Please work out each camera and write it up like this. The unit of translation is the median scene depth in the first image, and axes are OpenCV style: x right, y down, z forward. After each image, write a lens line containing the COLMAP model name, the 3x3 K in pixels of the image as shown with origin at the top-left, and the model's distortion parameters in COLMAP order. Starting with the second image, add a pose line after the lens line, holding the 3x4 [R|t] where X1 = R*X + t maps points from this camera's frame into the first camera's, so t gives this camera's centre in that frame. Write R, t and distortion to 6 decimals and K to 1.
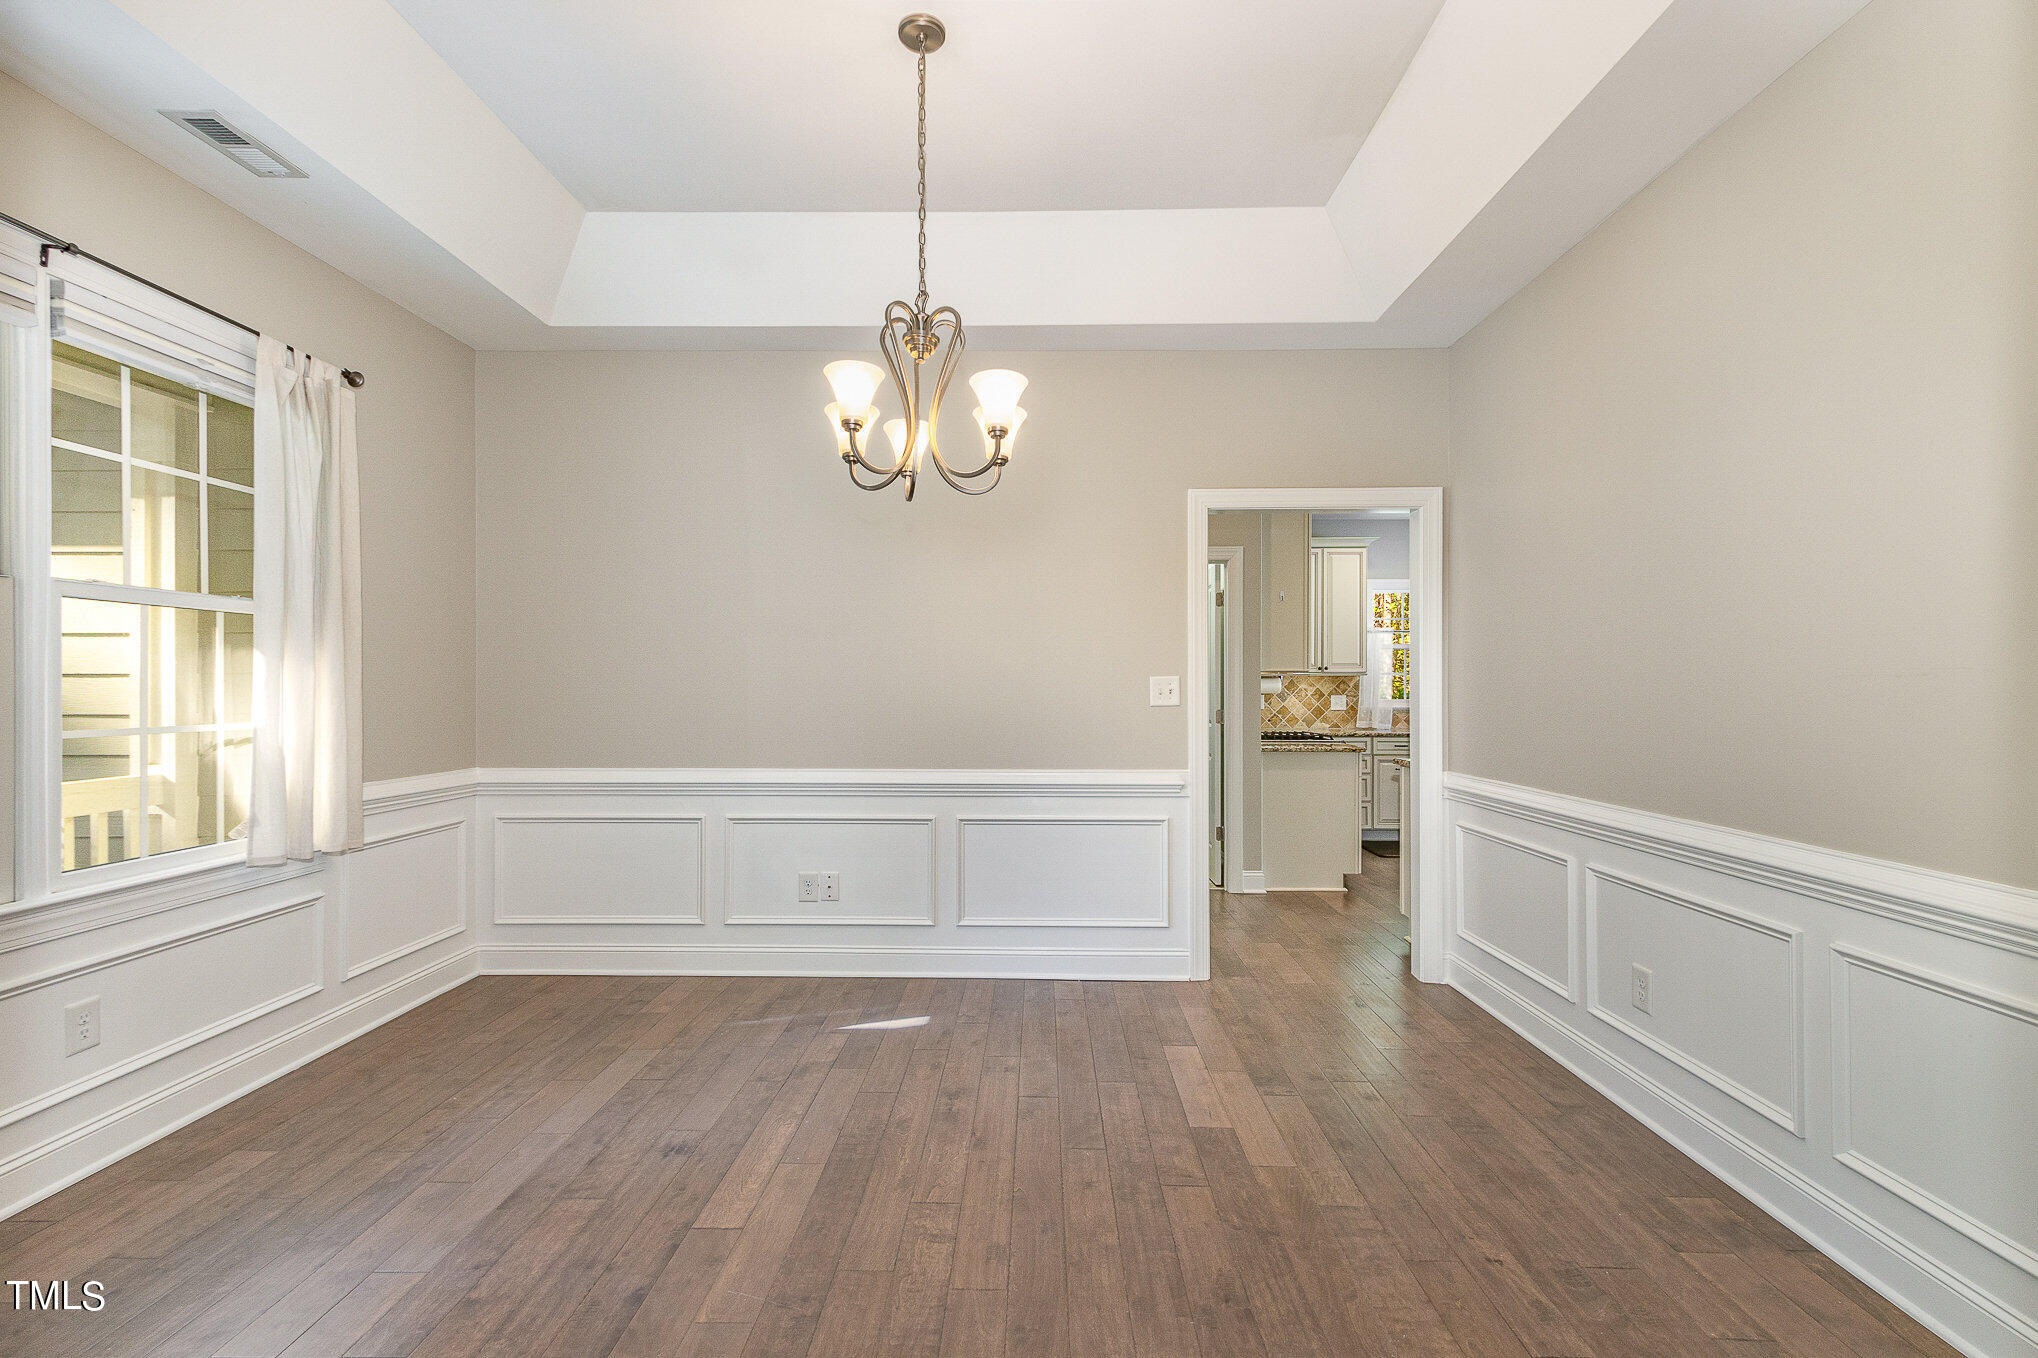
lens RADIAL K [[936.0, 0, 1009.3], [0, 936.0, 683.9], [0, 0, 1]] dist [0.017215, -0.000215]
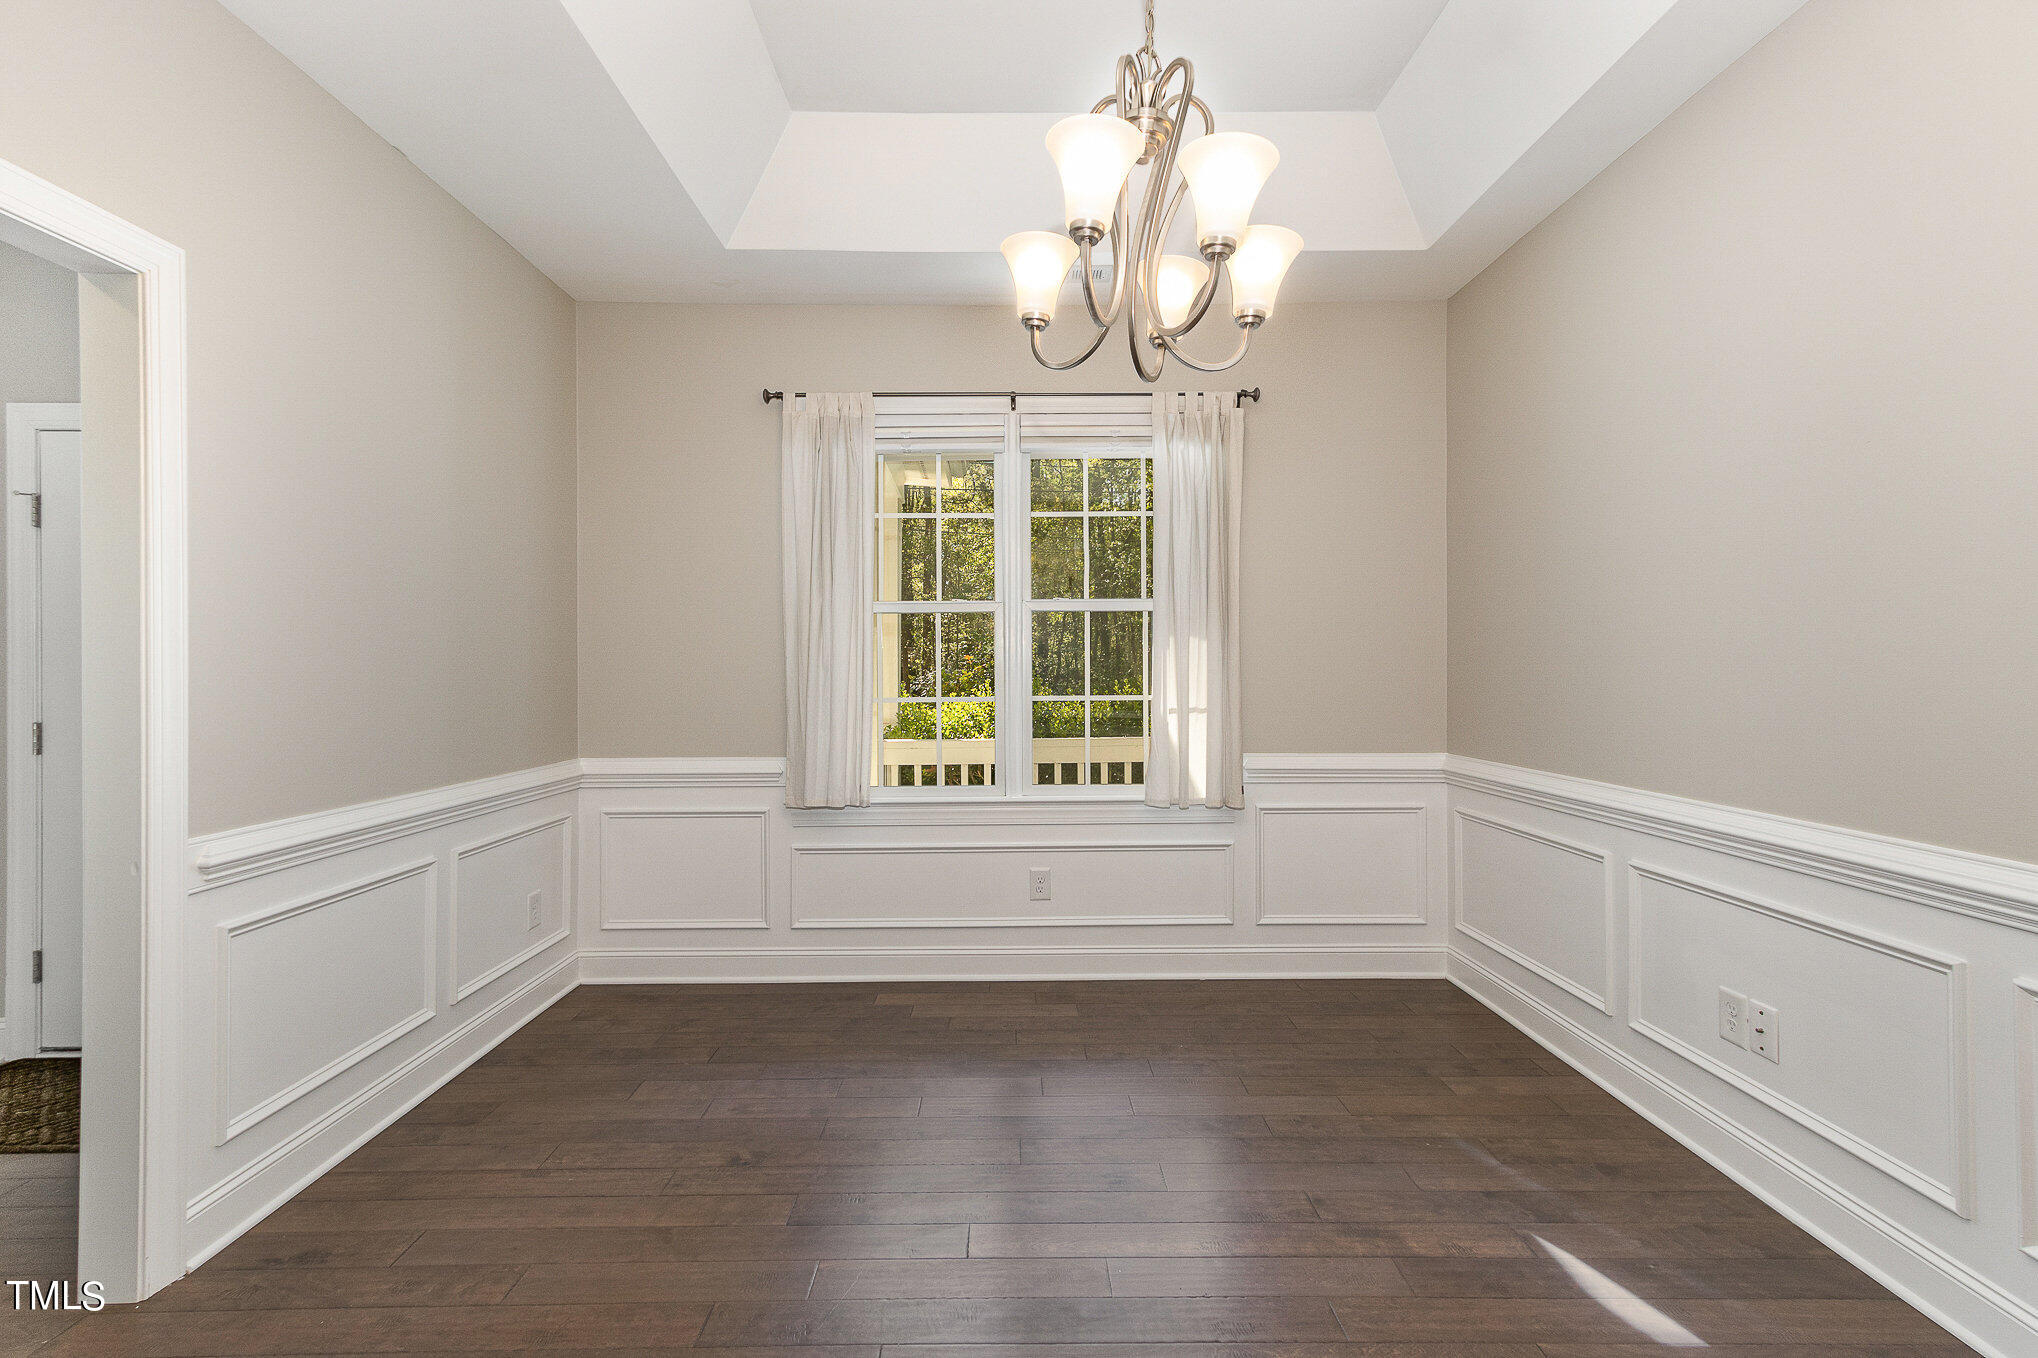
lens RADIAL K [[927.3, 0, 1008.1], [0, 927.3, 669.7], [0, 0, 1]] dist [0.011949, 0.000167]
pose [[0.025385, -0.001629, -0.999676, 0.417245], [0.009867, 0.999950, -0.001379, 0.005798], [0.999629, -0.009829, 0.025400, 0.686002]]
